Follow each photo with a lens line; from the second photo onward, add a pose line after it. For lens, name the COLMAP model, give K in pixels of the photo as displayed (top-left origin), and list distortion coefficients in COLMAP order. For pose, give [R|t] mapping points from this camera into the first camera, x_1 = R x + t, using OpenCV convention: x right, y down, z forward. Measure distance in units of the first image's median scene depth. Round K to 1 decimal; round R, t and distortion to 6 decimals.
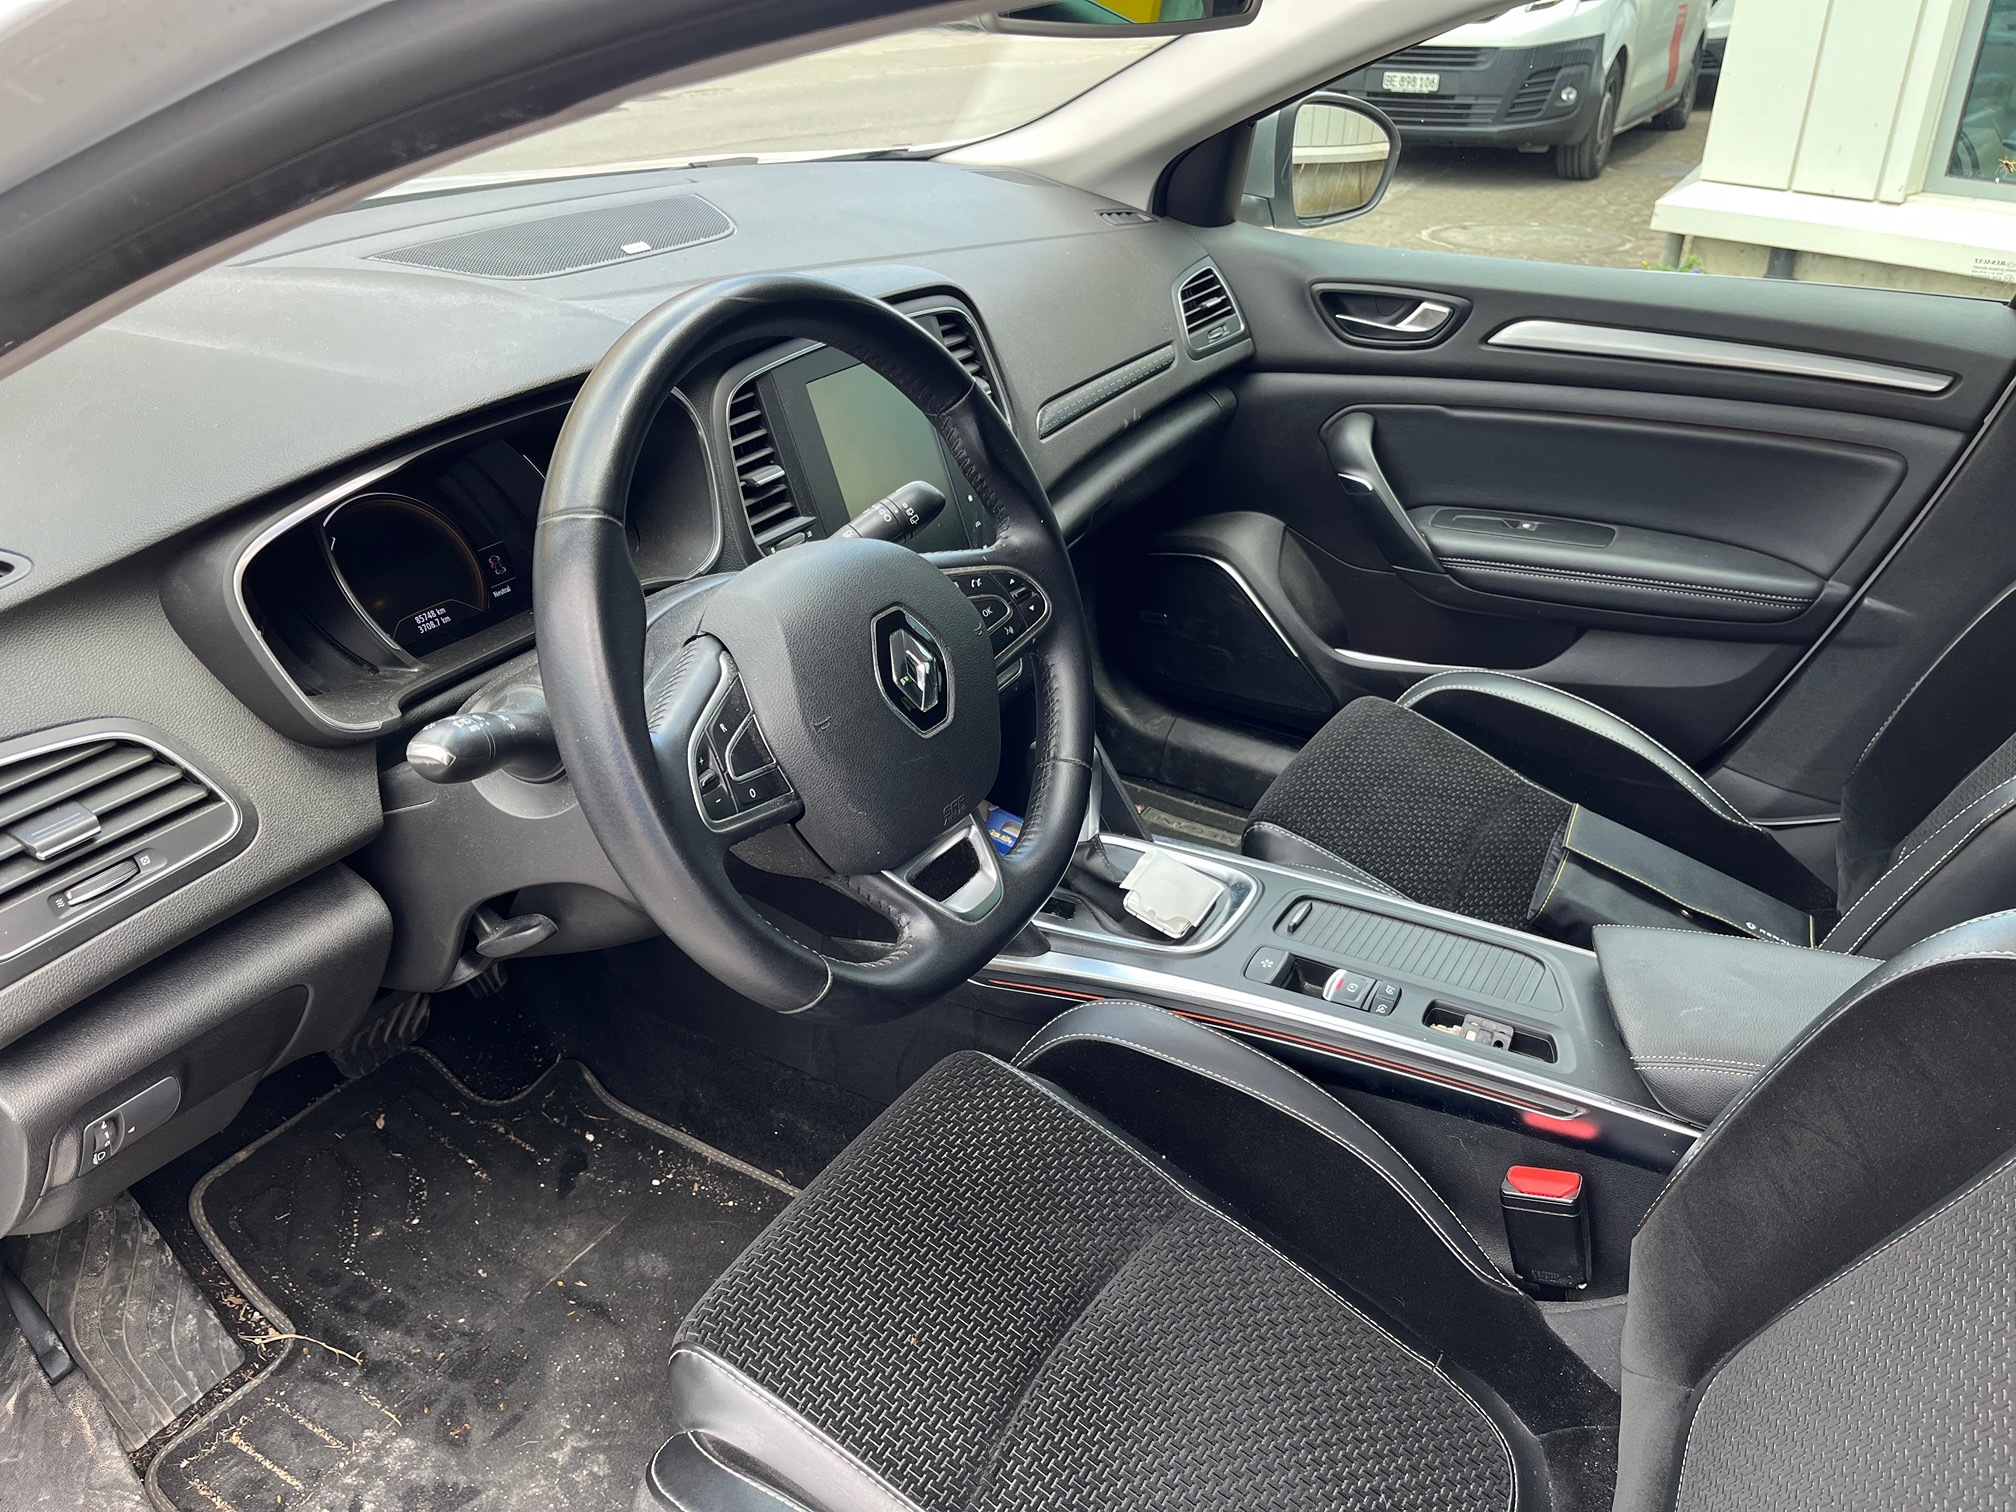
lens RADIAL K [[1537.1, 0, 1029.0], [0, 1537.1, 750.6], [0, 0, 1]] dist [0.072624, -0.114876]
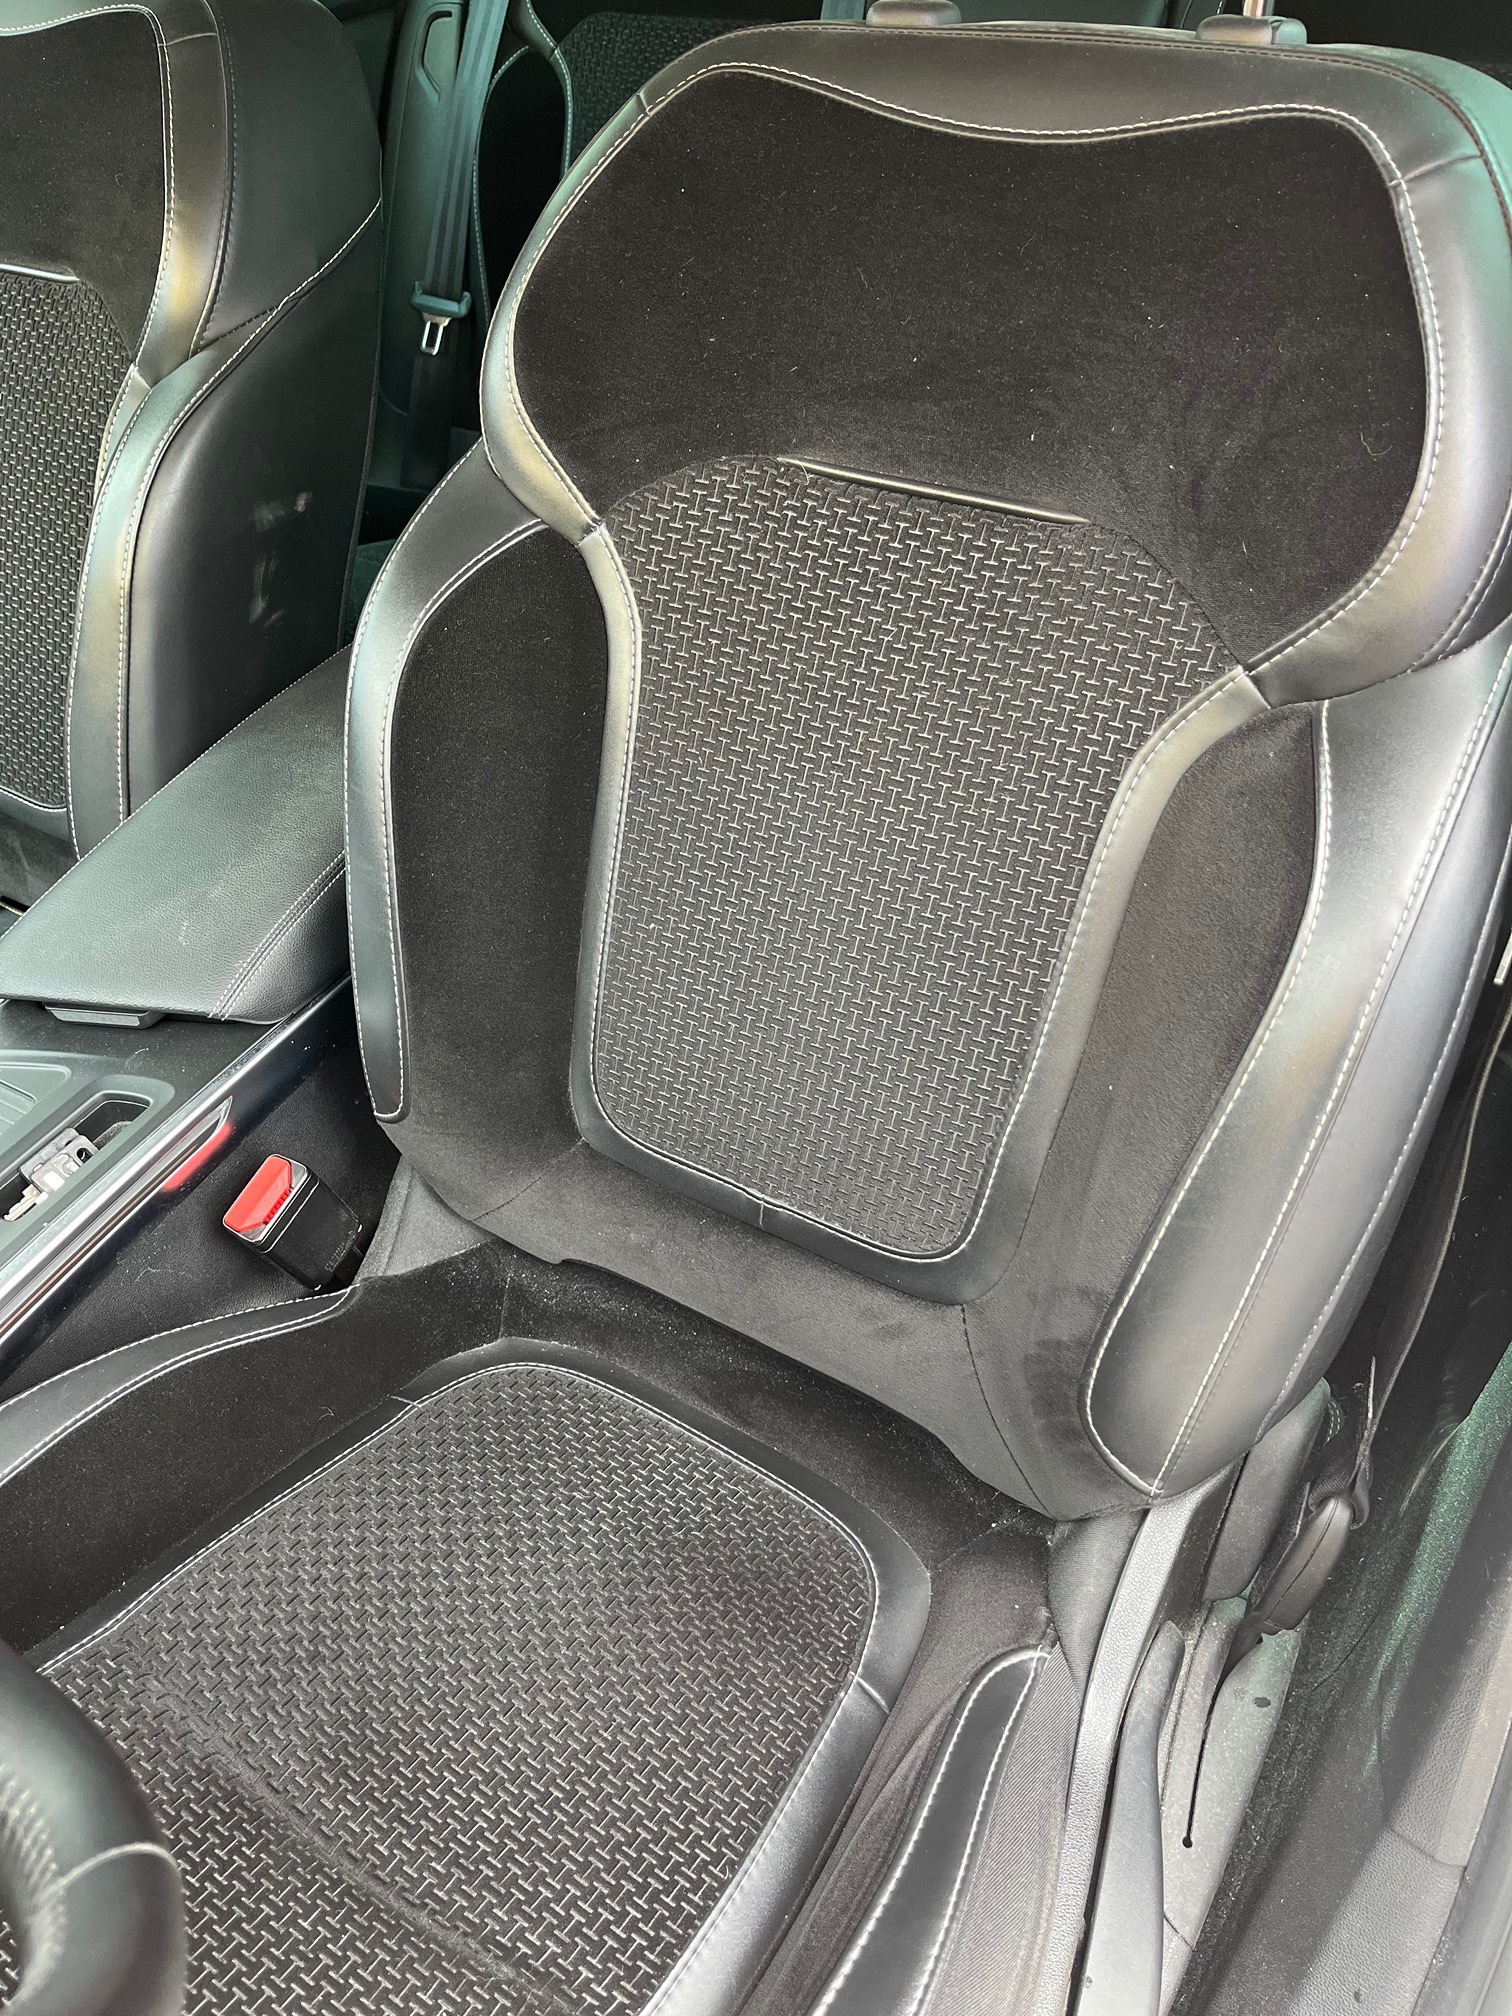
lens RADIAL K [[1537.1, 0, 756.0], [0, 1537.1, 1008.0], [0, 0, 1]] dist [0.072624, -0.114876]
pose [[0.074458, -0.695431, 0.714725, -0.174487], [0.541361, 0.630098, 0.556691, -0.105138], [-0.837487, 0.345475, 0.423395, 0.412509]]
